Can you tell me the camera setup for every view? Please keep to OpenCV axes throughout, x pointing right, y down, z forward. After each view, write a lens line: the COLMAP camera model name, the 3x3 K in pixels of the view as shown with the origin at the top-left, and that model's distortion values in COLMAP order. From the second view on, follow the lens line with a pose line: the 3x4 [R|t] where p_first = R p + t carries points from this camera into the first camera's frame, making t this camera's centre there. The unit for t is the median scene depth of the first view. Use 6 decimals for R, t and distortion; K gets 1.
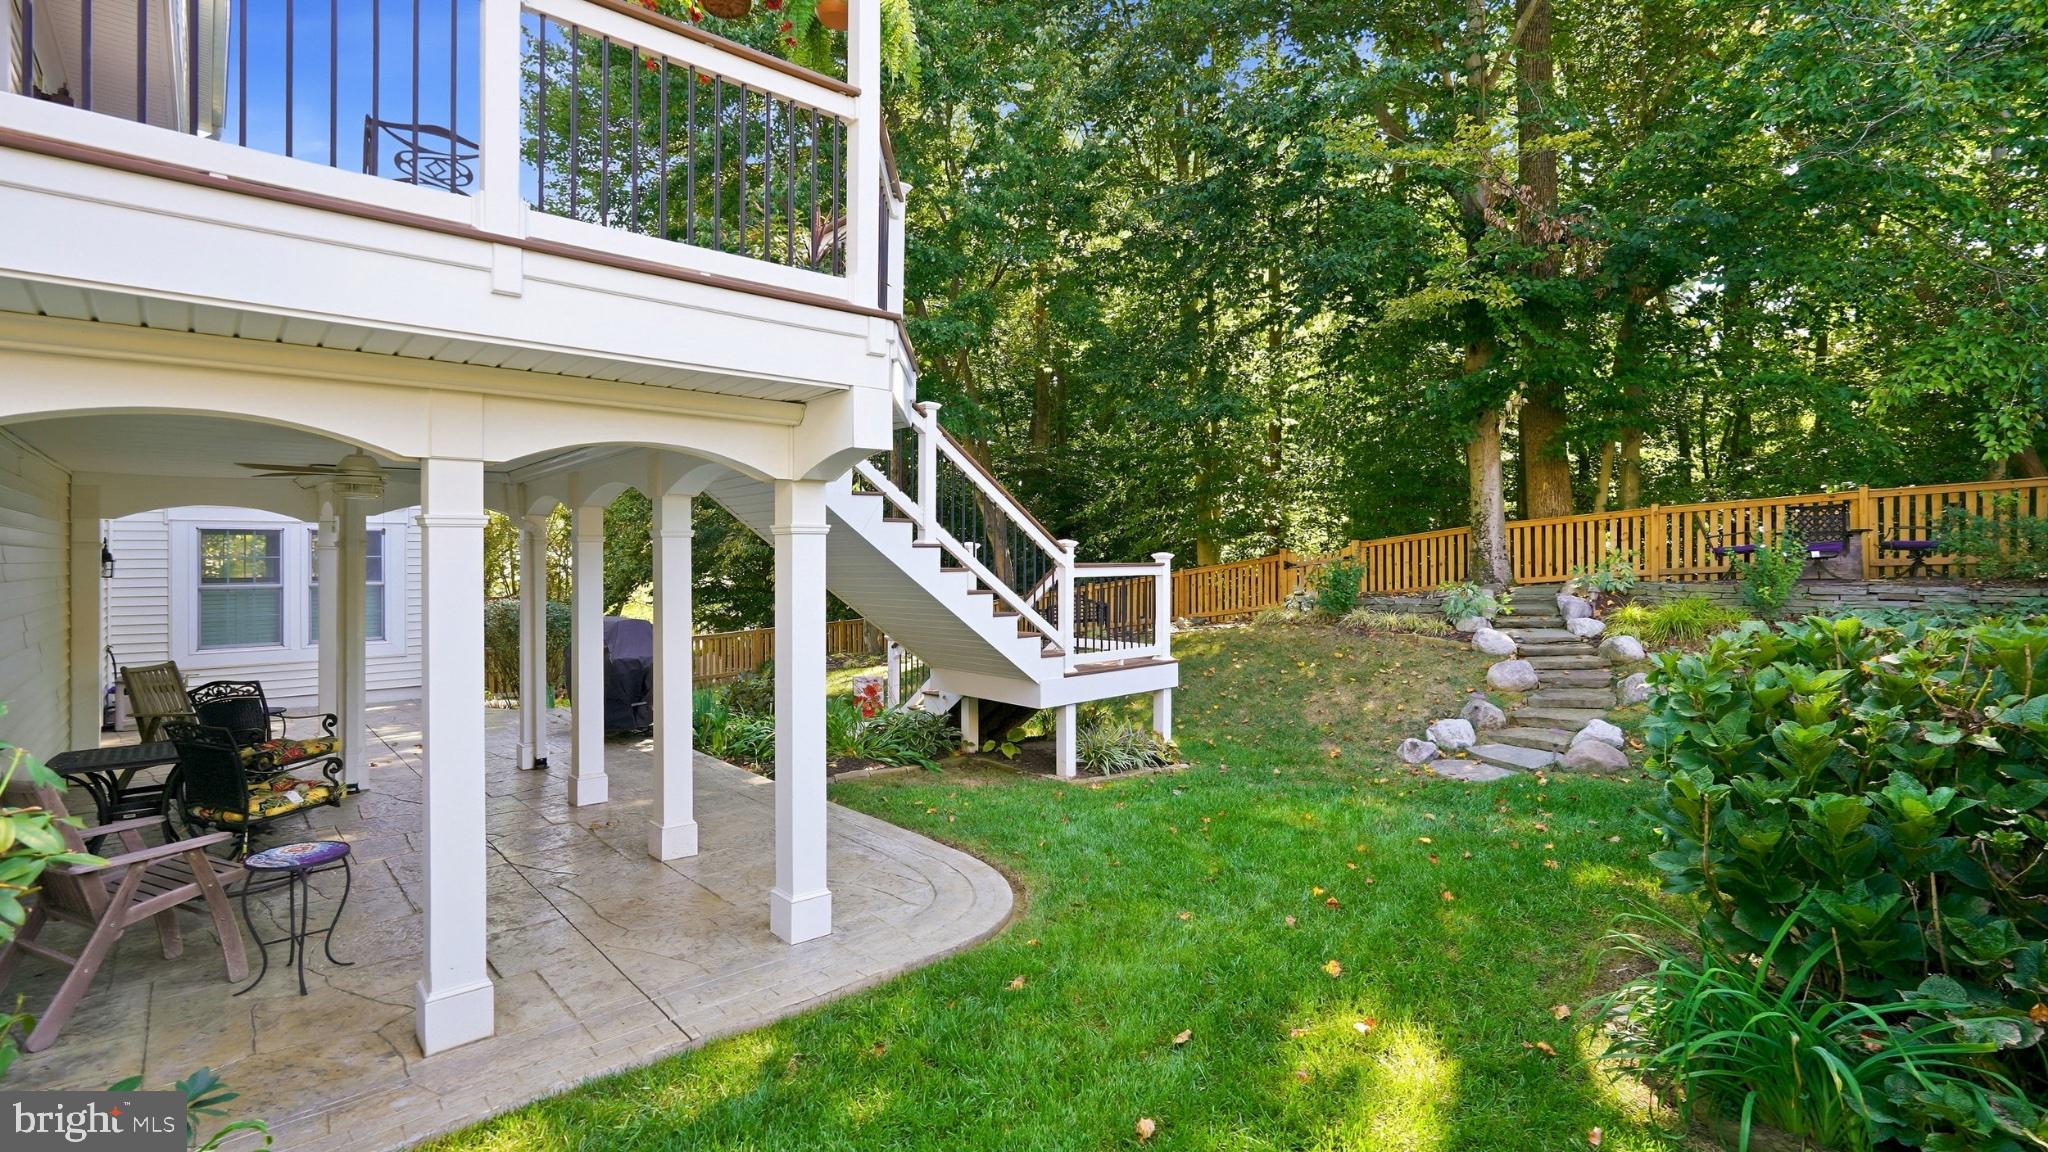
lens RADIAL K [[921.0, 0, 1029.2], [0, 921.0, 565.4], [0, 0, 1]] dist [-0.011714, 0.000174]
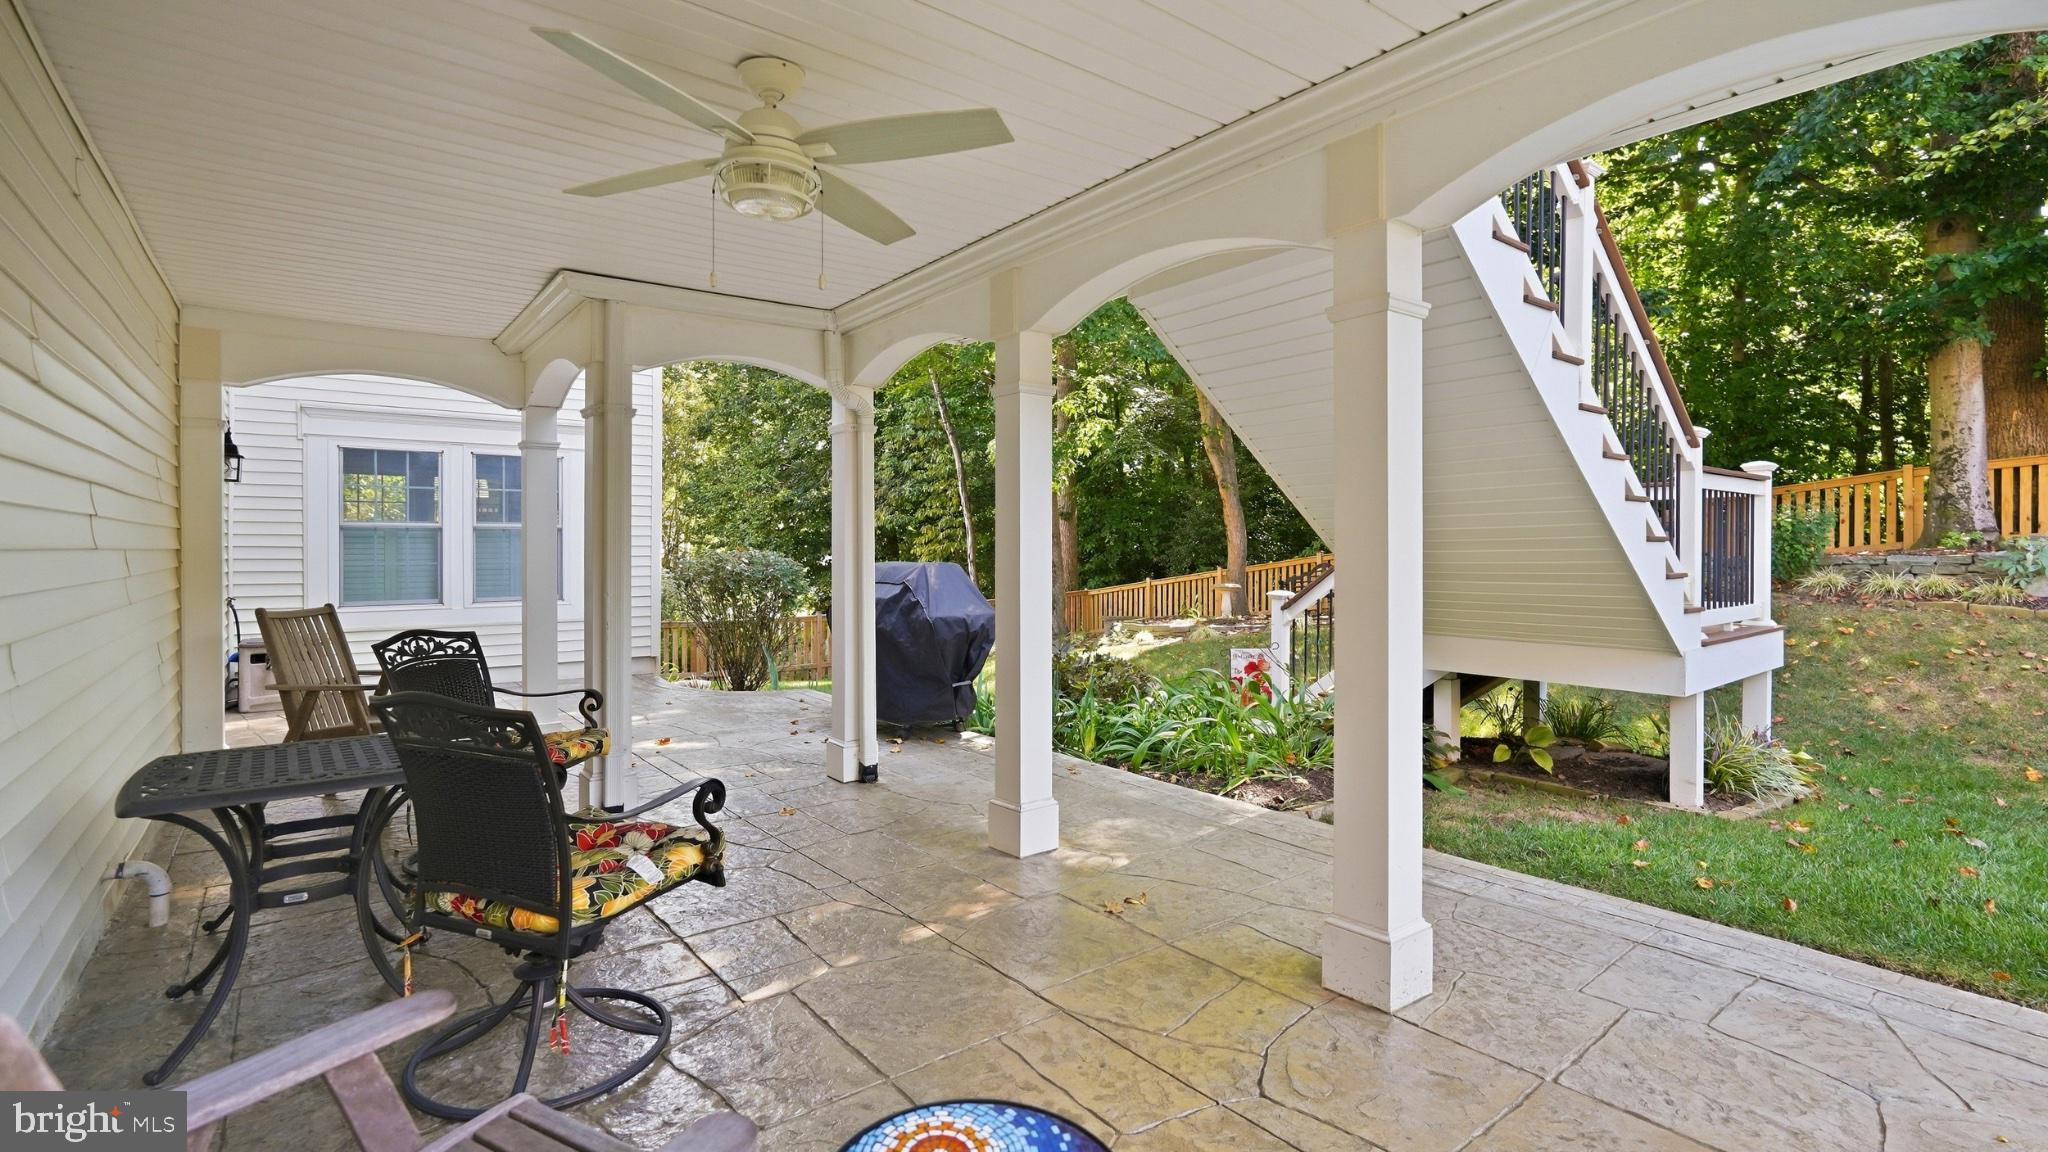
lens RADIAL K [[921.0, 0, 1013.8], [0, 921.0, 571.0], [0, 0, 1]] dist [-0.011714, 0.000174]
pose [[0.997127, 0.004699, -0.075608, -0.309020], [-0.003714, 0.999906, 0.013171, 0.053346], [0.075662, -0.012853, 0.997051, 0.296941]]
